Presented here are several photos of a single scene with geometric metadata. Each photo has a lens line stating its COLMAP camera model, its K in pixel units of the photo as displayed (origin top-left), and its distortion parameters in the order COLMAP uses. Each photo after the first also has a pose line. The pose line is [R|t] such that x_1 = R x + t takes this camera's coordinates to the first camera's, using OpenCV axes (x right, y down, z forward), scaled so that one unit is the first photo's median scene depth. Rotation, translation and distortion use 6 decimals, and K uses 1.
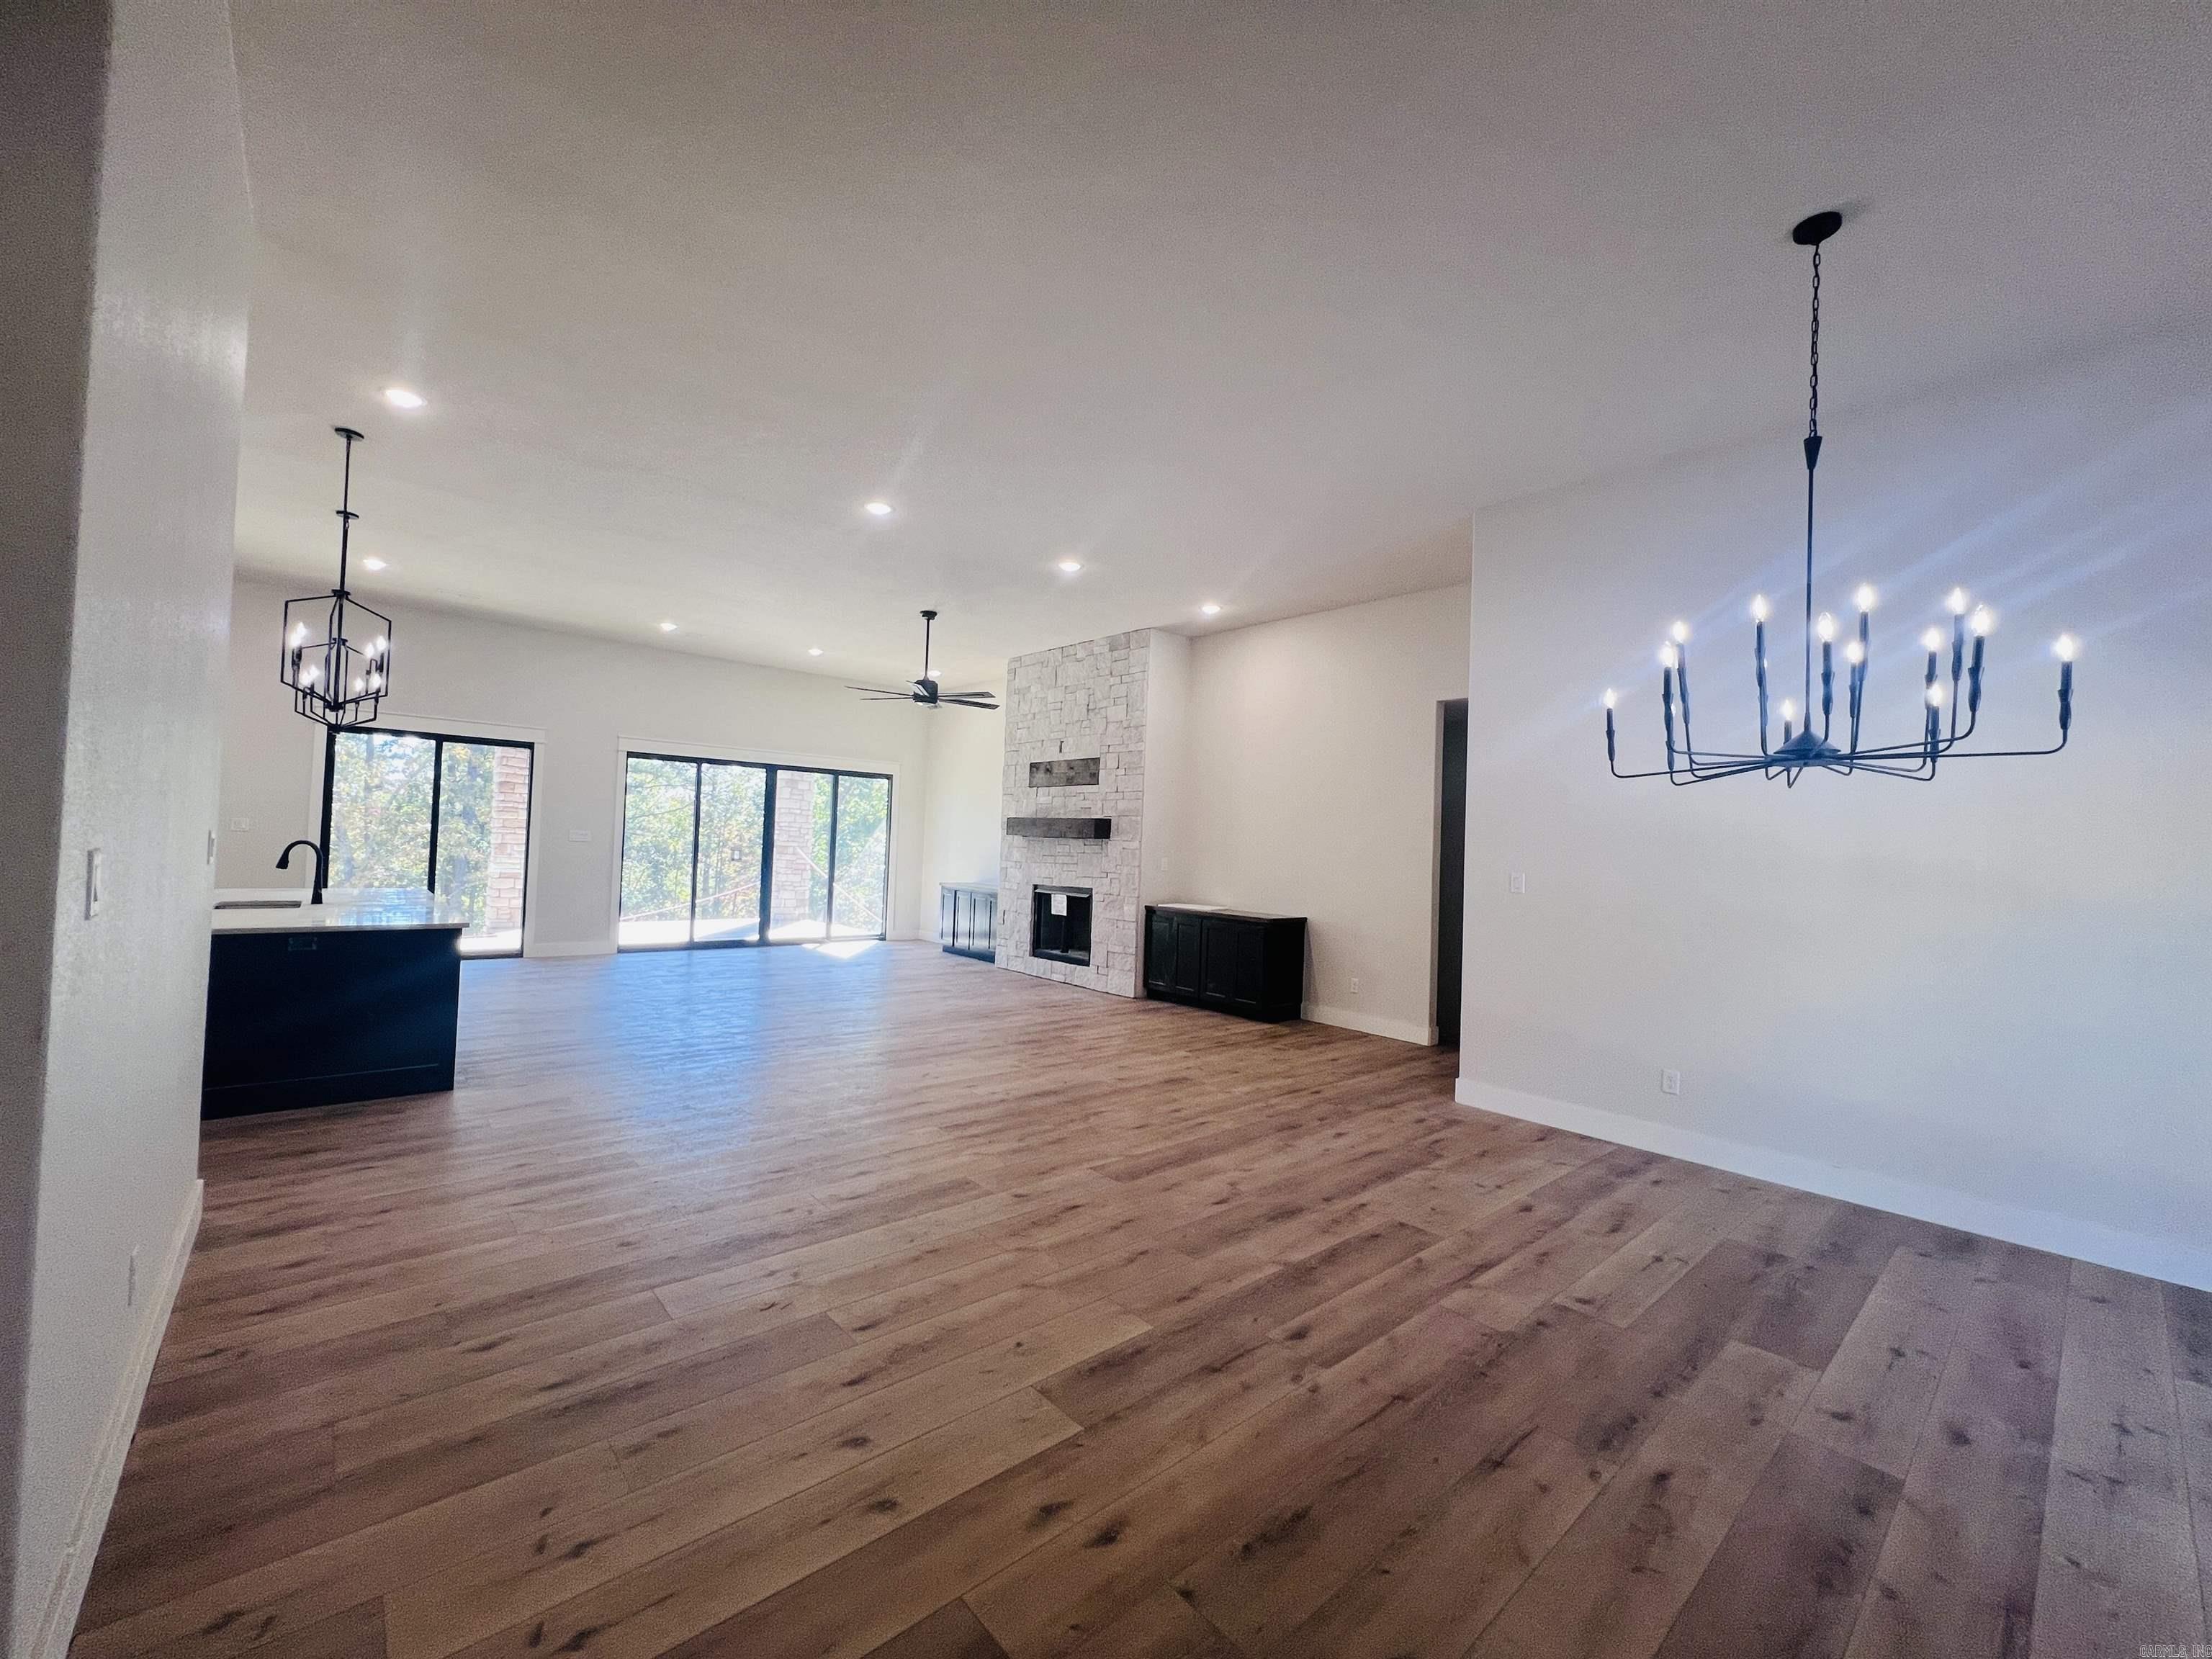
lens RADIAL K [[887.4, 0, 1102.4], [0, 887.4, 826.4], [0, 0, 1]] dist [-0.000969, 0.000199]
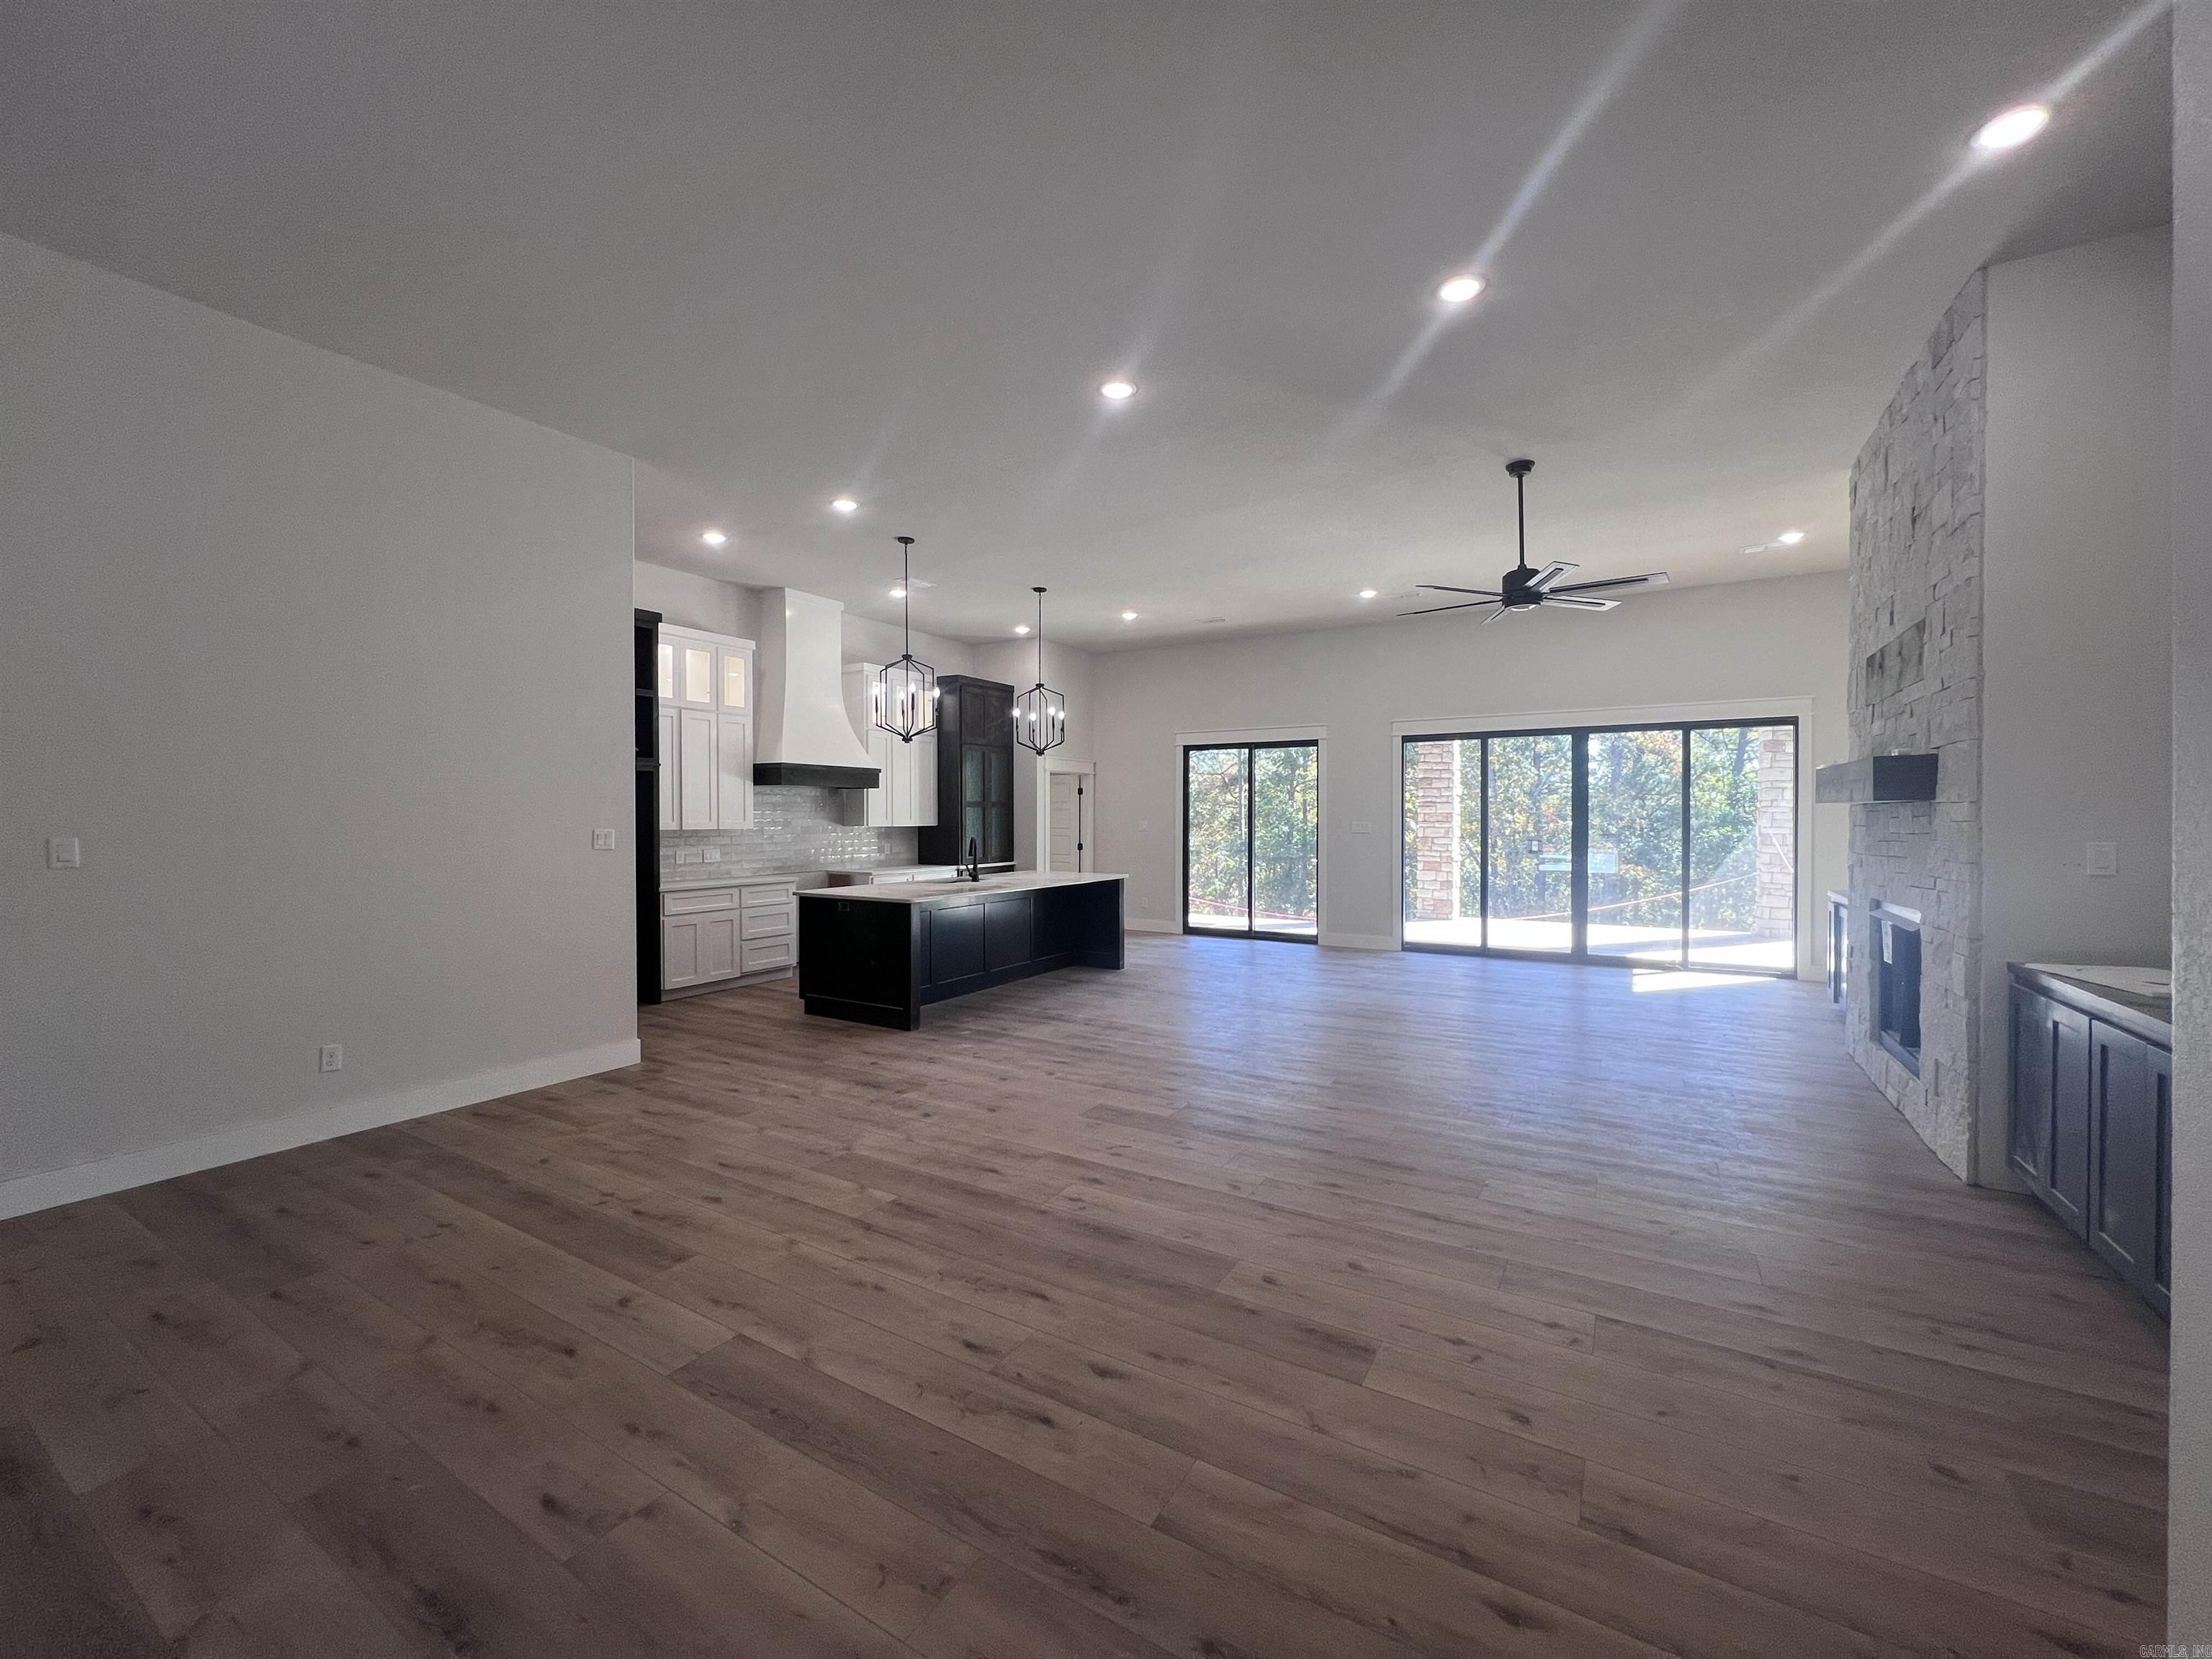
lens RADIAL K [[887.4, 0, 1096.5], [0, 887.4, 825.7], [0, 0, 1]] dist [-0.000969, 0.000199]
pose [[0.296867, -0.029975, -0.954448, 0.303885], [0.033219, 0.999226, -0.021049, 0.022495], [0.954341, -0.025457, 0.297633, 0.485158]]
